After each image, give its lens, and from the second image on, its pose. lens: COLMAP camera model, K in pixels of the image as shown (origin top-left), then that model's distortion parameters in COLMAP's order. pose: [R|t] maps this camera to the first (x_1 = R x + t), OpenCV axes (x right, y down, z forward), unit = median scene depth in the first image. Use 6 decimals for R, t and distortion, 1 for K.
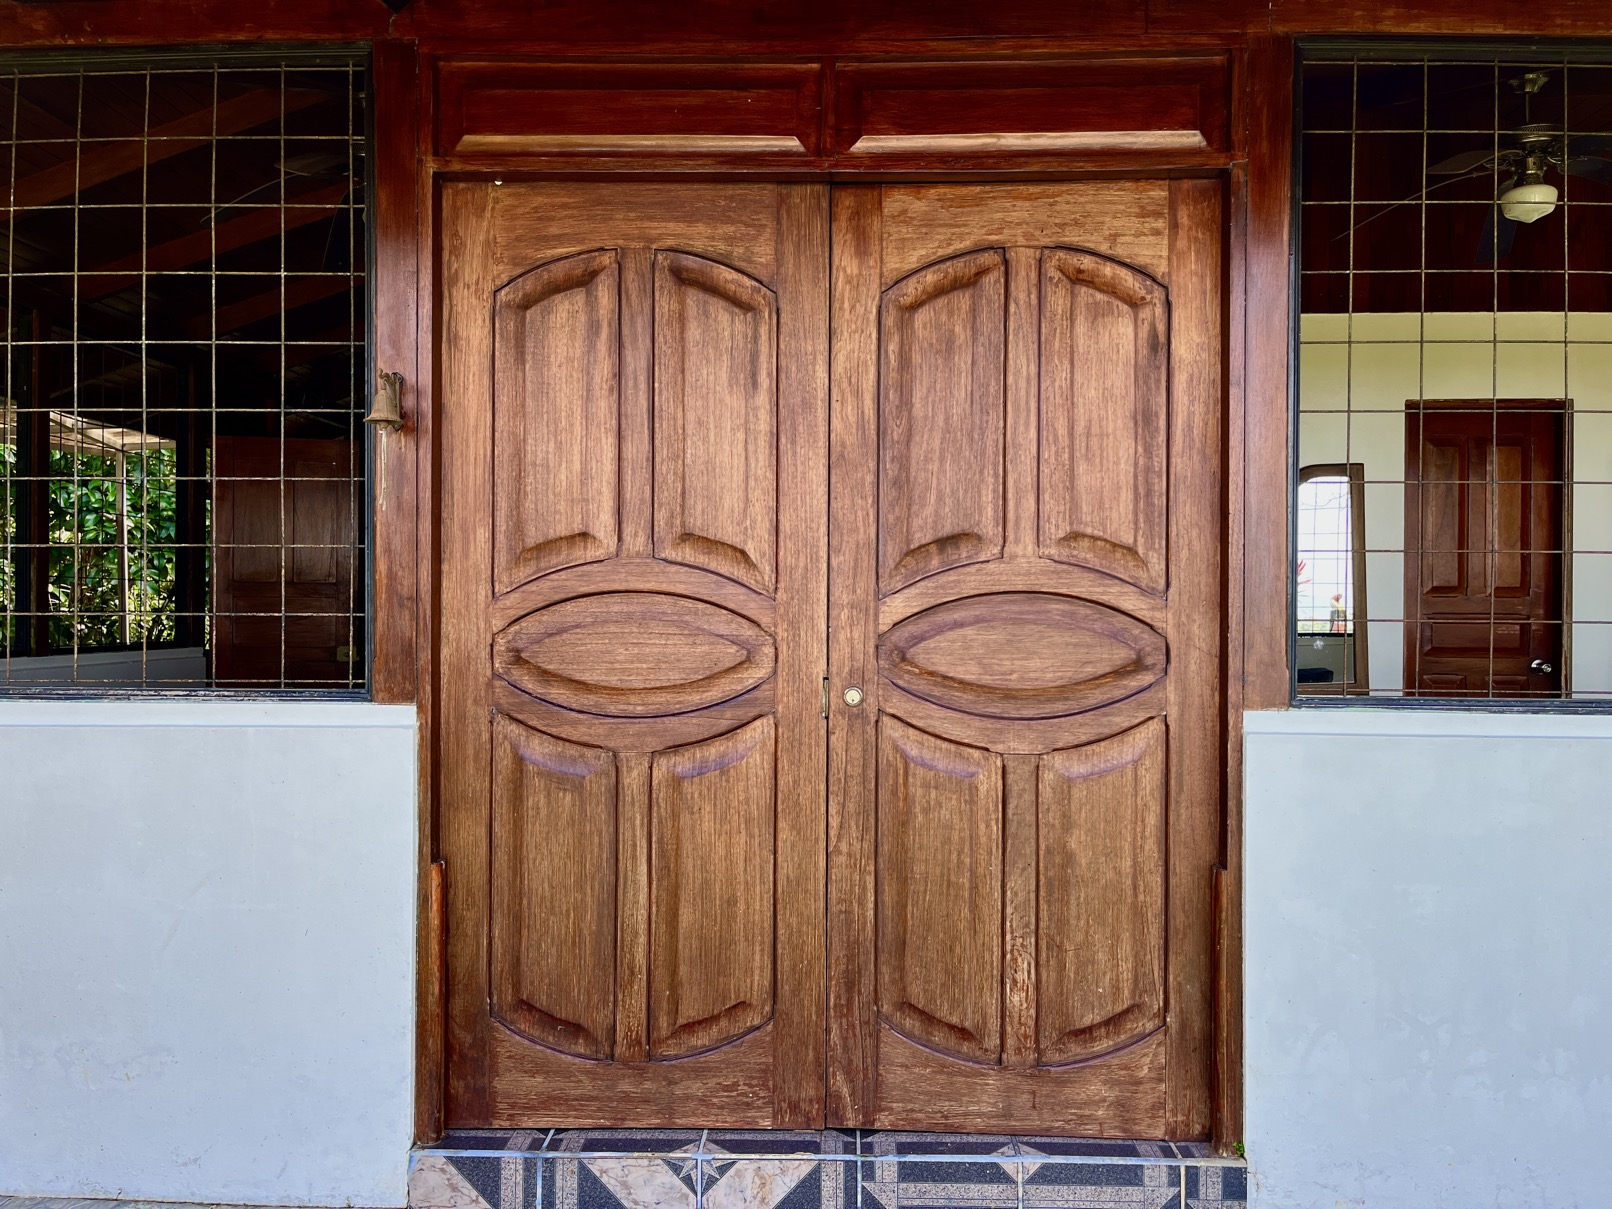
lens RADIAL K [[1153.9, 0, 806.0], [0, 1153.9, 604.5], [0, 0, 1]] dist [0.066915, 0.001348]
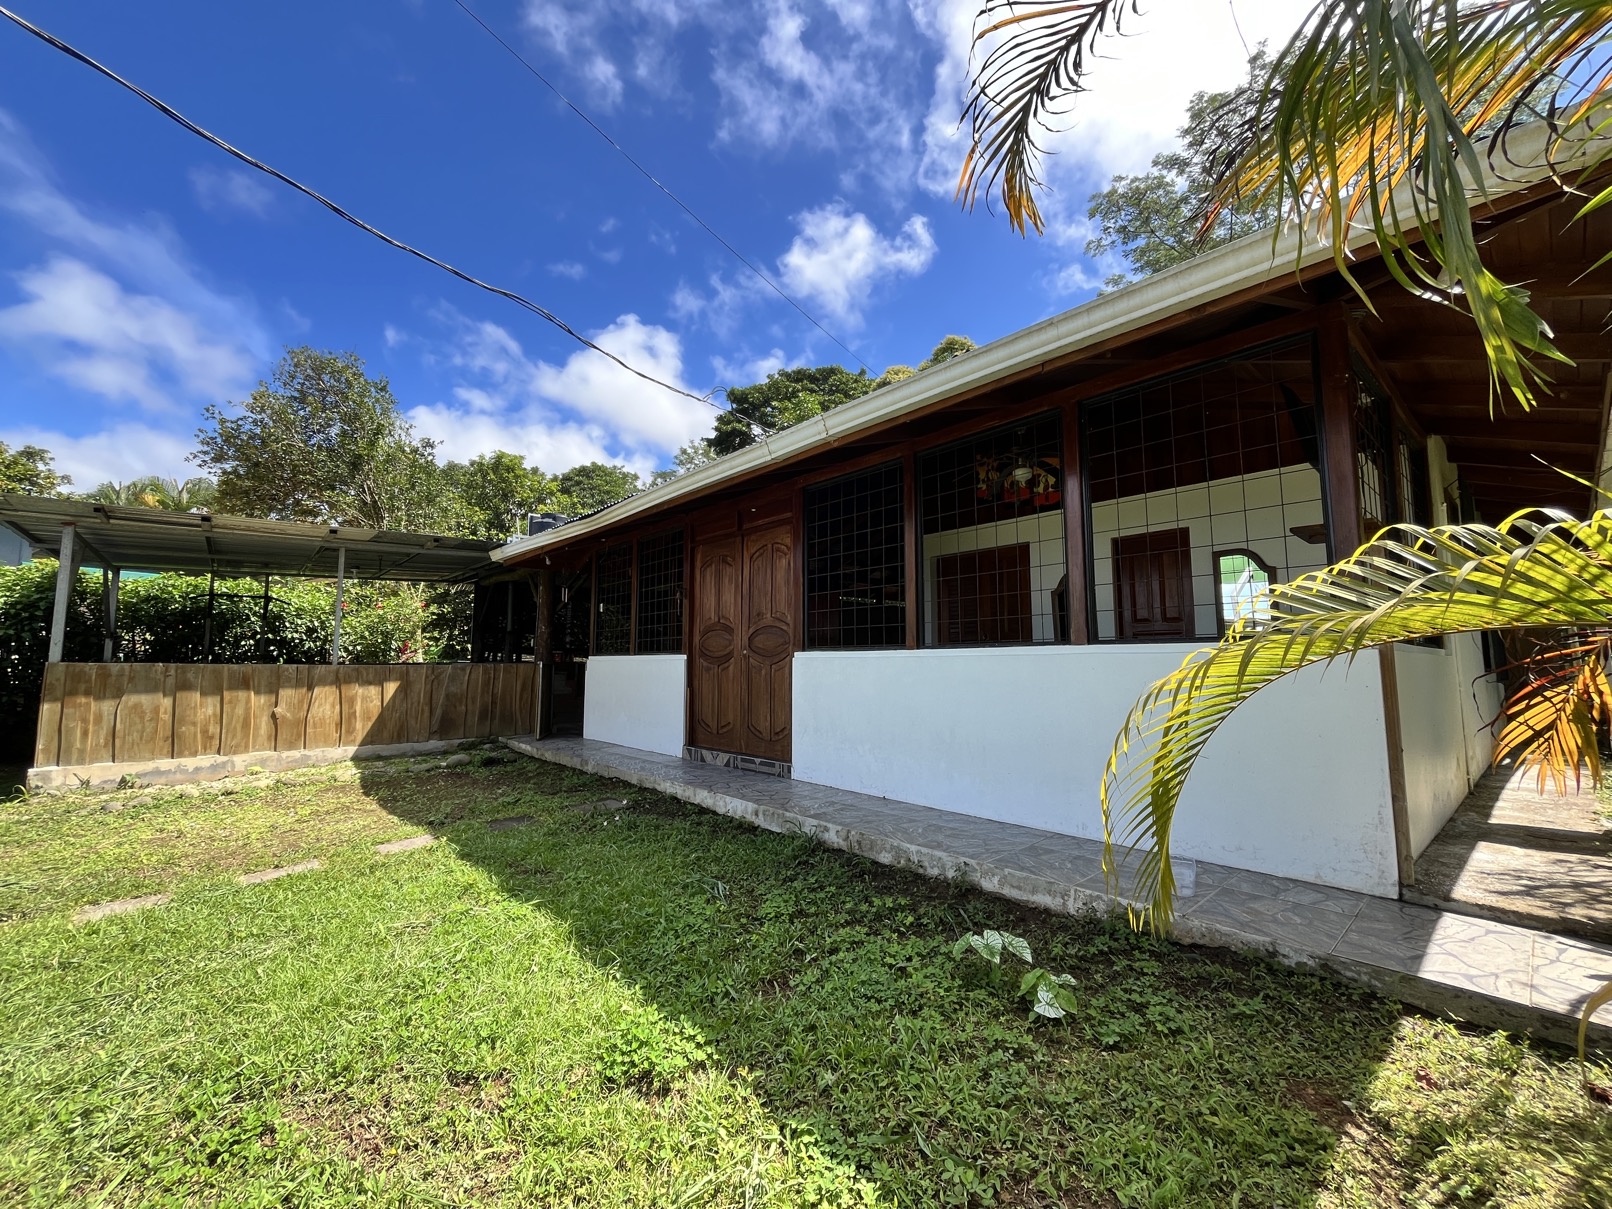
lens RADIAL K [[639.4, 0, 806.0], [0, 639.4, 604.5], [0, 0, 1]] dist [-0.002268, -0.000267]
pose [[0.688300, -0.072094, -0.721835, 1.921212], [0.000741, 0.995119, -0.098682, 0.137639], [0.725426, 0.067389, 0.684993, -0.471745]]
